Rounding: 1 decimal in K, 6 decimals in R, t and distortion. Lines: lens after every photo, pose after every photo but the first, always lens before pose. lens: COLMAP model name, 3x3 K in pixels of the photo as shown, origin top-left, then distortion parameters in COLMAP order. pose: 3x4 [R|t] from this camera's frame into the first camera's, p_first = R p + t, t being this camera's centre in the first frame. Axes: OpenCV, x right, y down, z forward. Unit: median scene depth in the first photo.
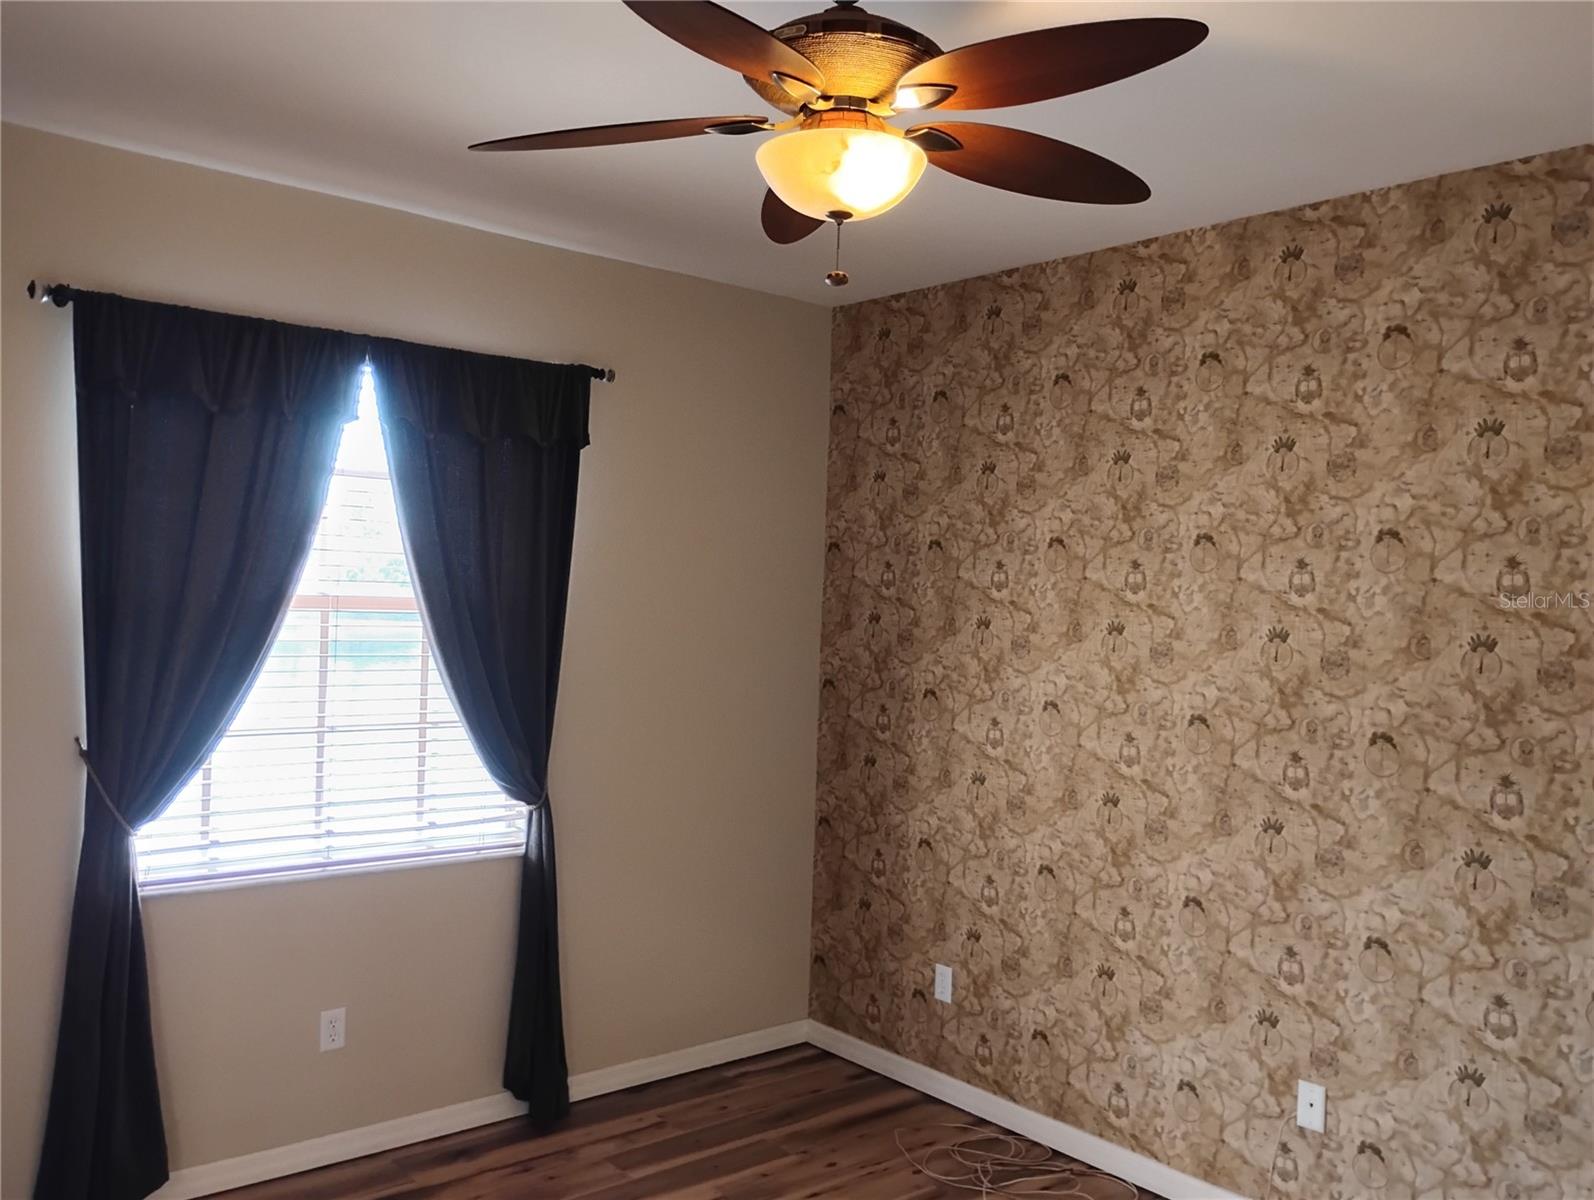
lens RADIAL K [[1320.7, 0, 794.9], [0, 1320.7, 604.5], [0, 0, 1]] dist [0.040732, -0.050839]
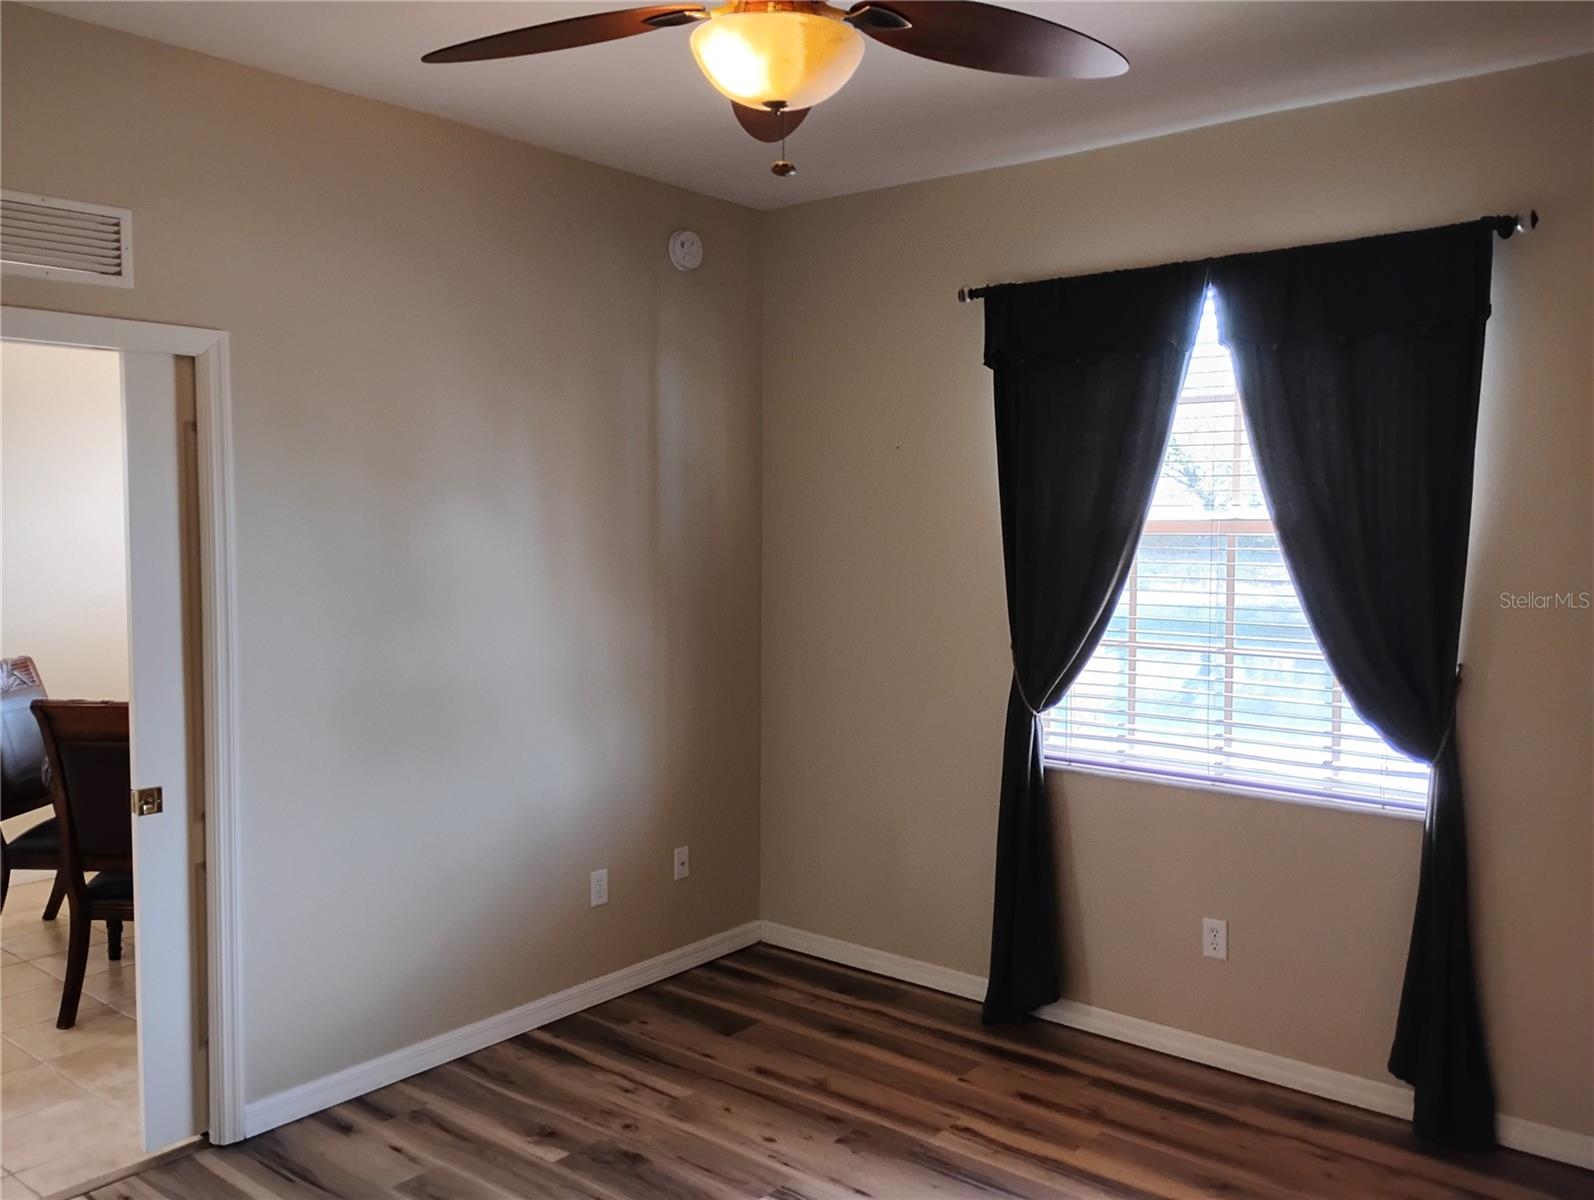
lens RADIAL K [[1320.7, 0, 792.3], [0, 1320.7, 599.8], [0, 0, 1]] dist [0.040732, -0.050839]
pose [[0.185332, 0.034979, -0.982053, 0.600184], [0.005600, 0.999312, 0.036650, 0.015794], [0.982660, -0.012292, 0.185008, 0.489122]]
